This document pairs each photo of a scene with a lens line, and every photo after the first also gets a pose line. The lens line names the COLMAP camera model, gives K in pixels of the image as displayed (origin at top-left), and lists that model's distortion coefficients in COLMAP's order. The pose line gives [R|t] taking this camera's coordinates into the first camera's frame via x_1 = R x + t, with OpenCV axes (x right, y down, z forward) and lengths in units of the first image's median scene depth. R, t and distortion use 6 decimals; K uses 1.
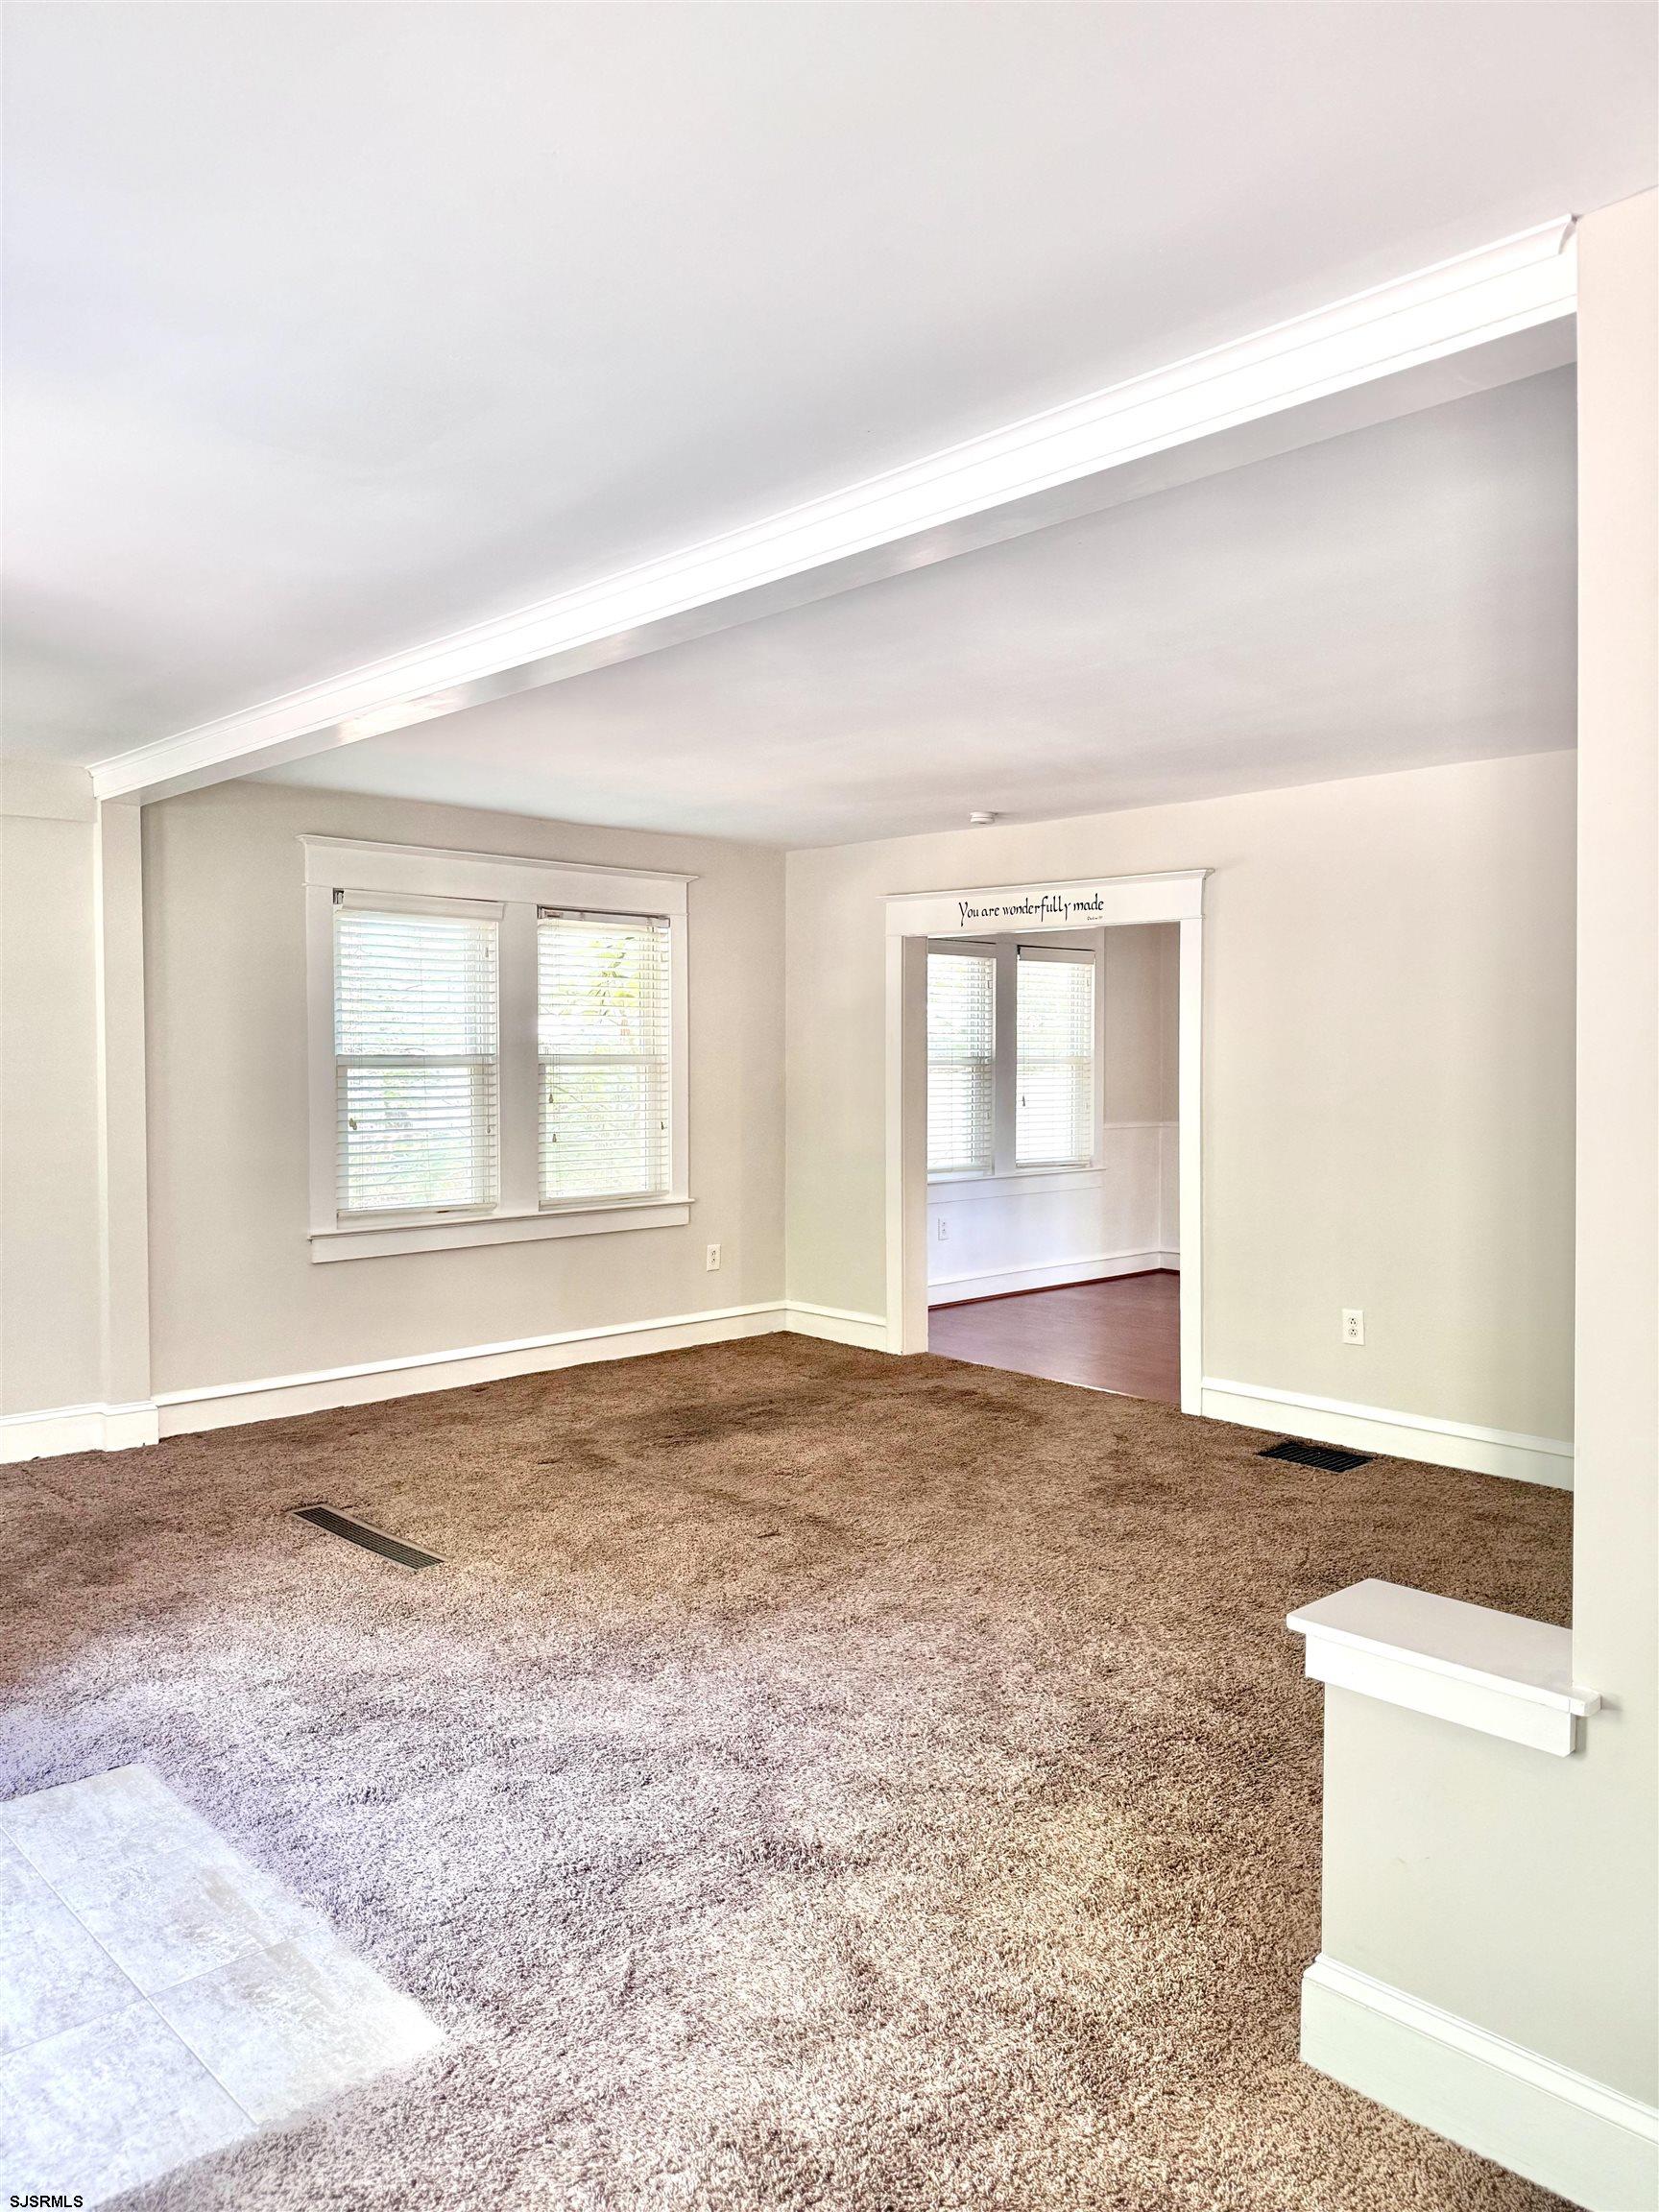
lens RADIAL K [[1560.8, 0, 830.7], [0, 1560.8, 1066.0], [0, 0, 1]] dist [0.083893, 0.001149]
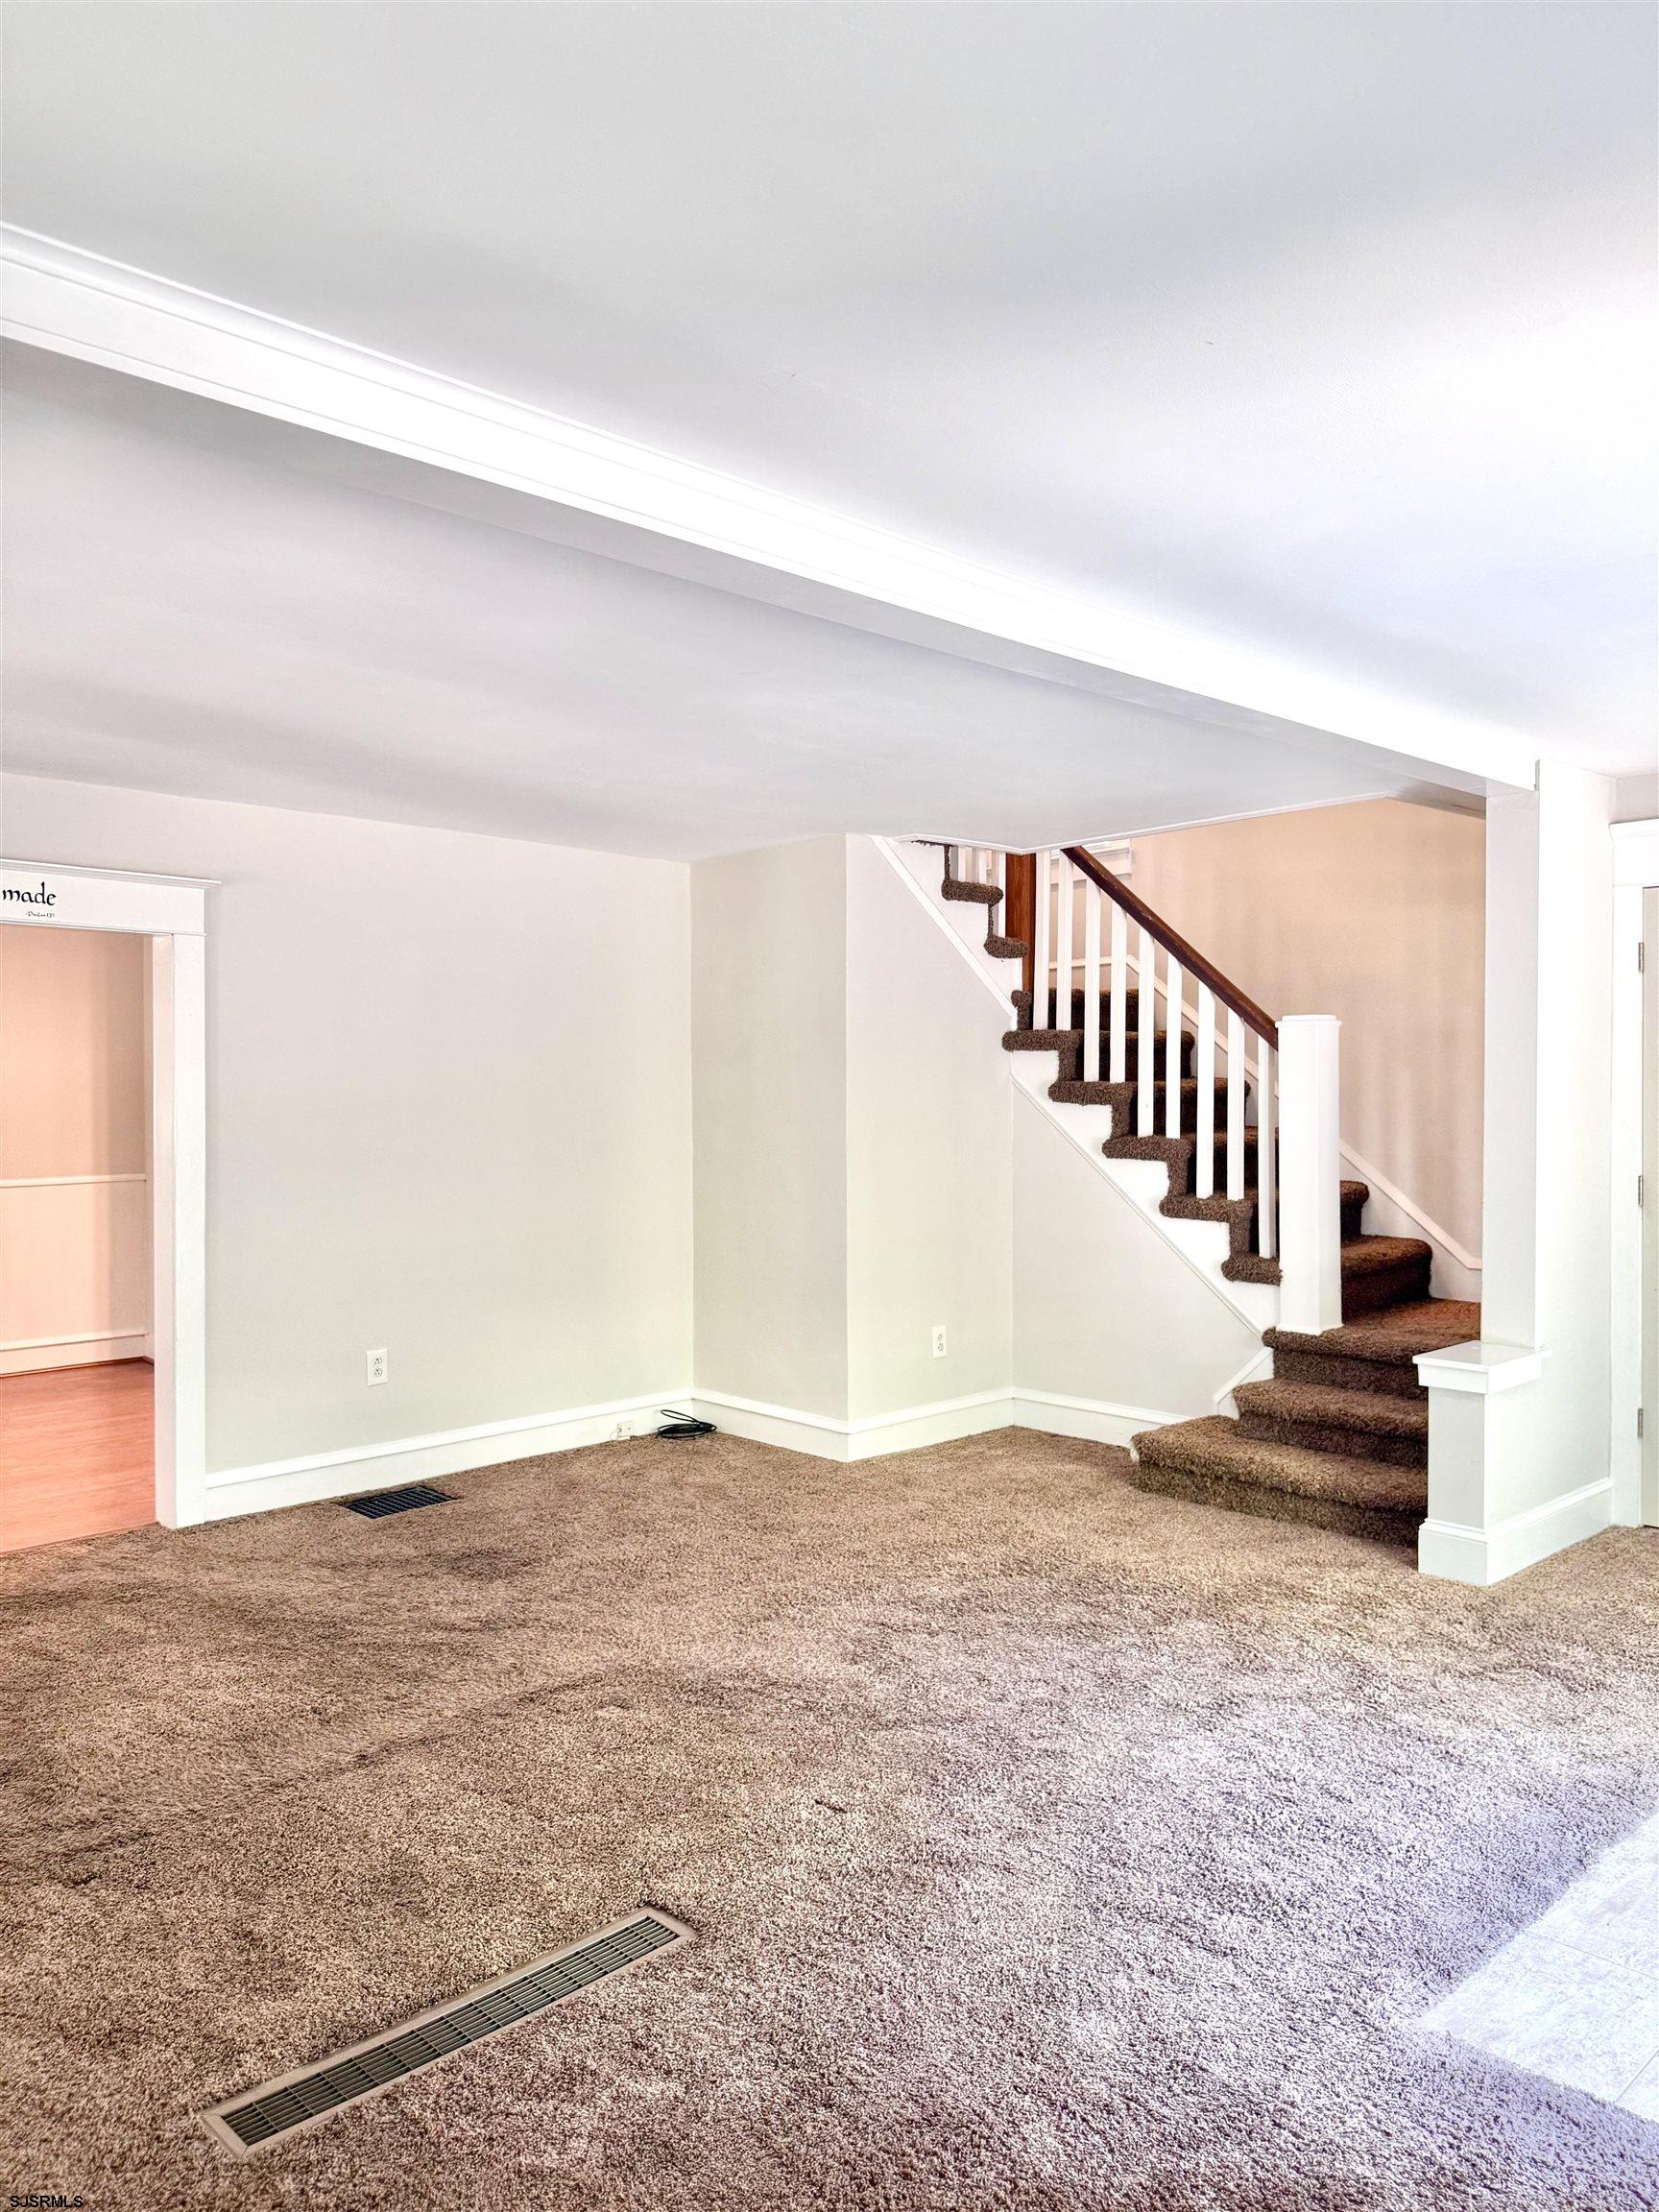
lens RADIAL K [[1607.1, 0, 829.5], [0, 1607.1, 1106.0], [0, 0, 1]] dist [0.047597, -0.000066]
pose [[0.003675, -0.025007, 0.999681, -0.760440], [0.014968, 0.999577, 0.024950, -0.022786], [-0.999881, 0.014871, 0.004047, 0.788834]]
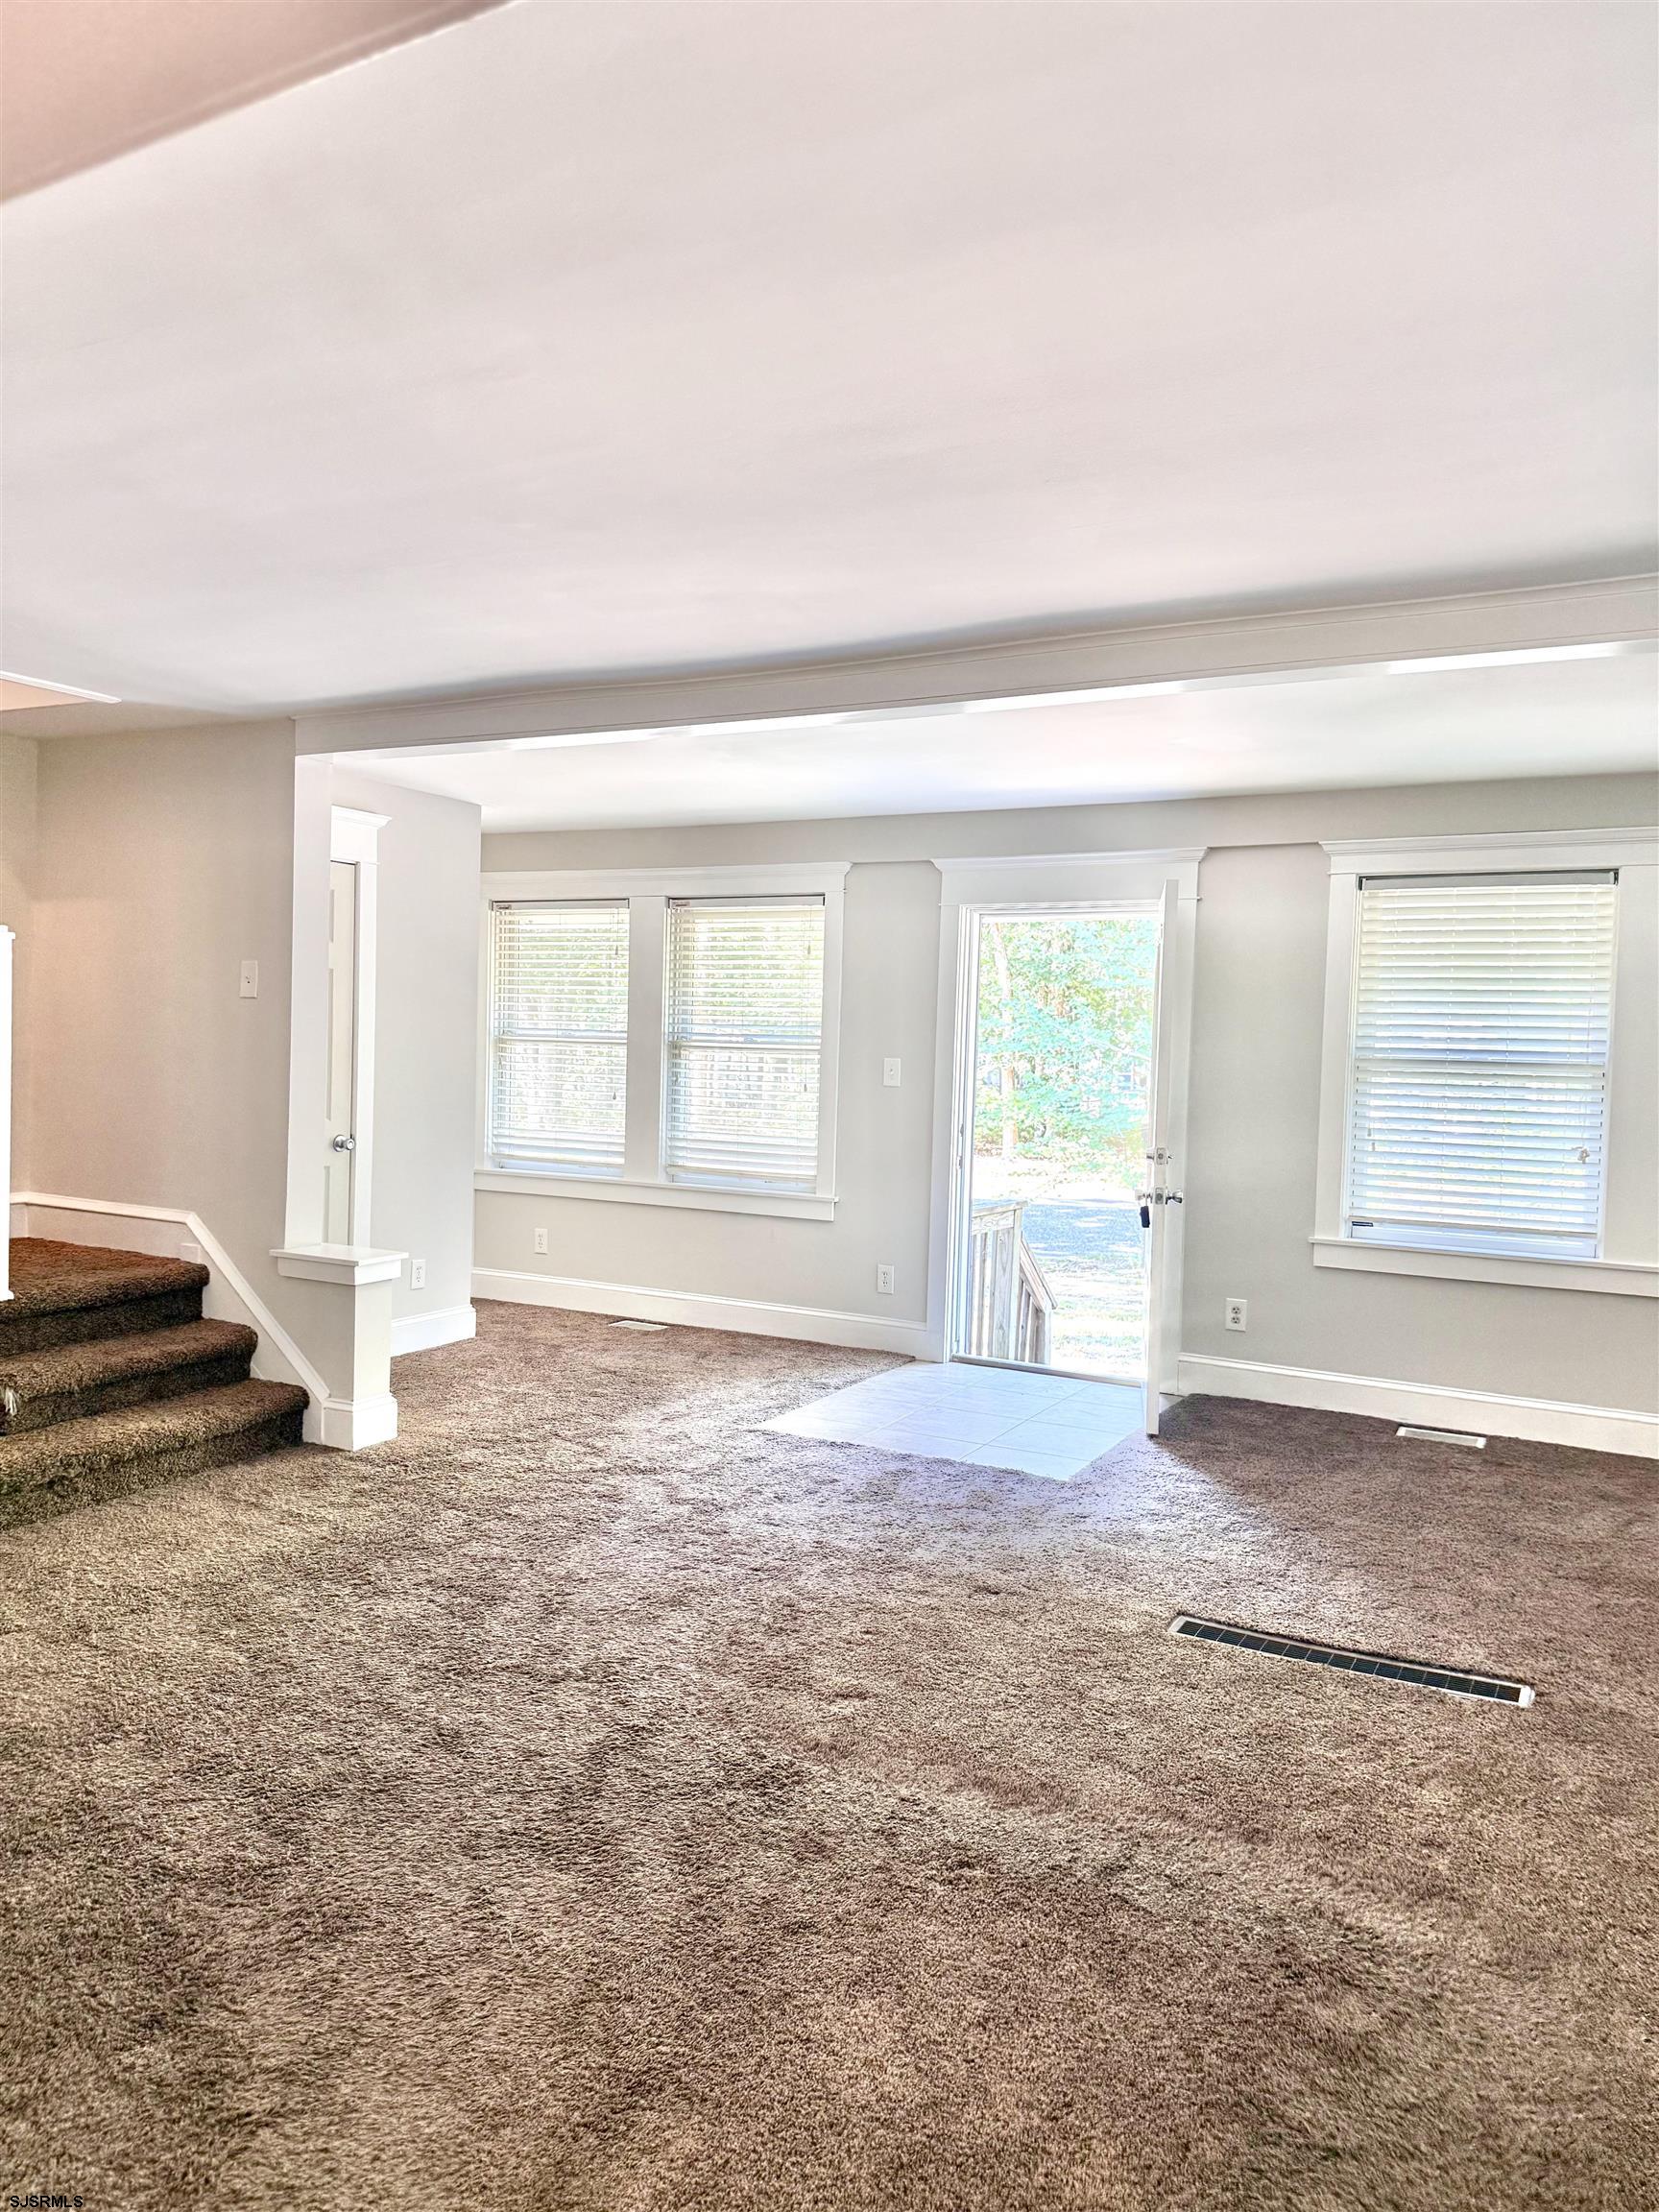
lens RADIAL K [[1570.0, 0, 829.5], [0, 1570.0, 1106.0], [0, 0, 1]] dist [-0.074000, 0.018578]
pose [[-0.956734, -0.007680, -0.290861, 0.148049], [-0.027222, 0.997630, 0.063199, -0.021924], [0.289687, 0.068382, -0.954676, 1.483344]]
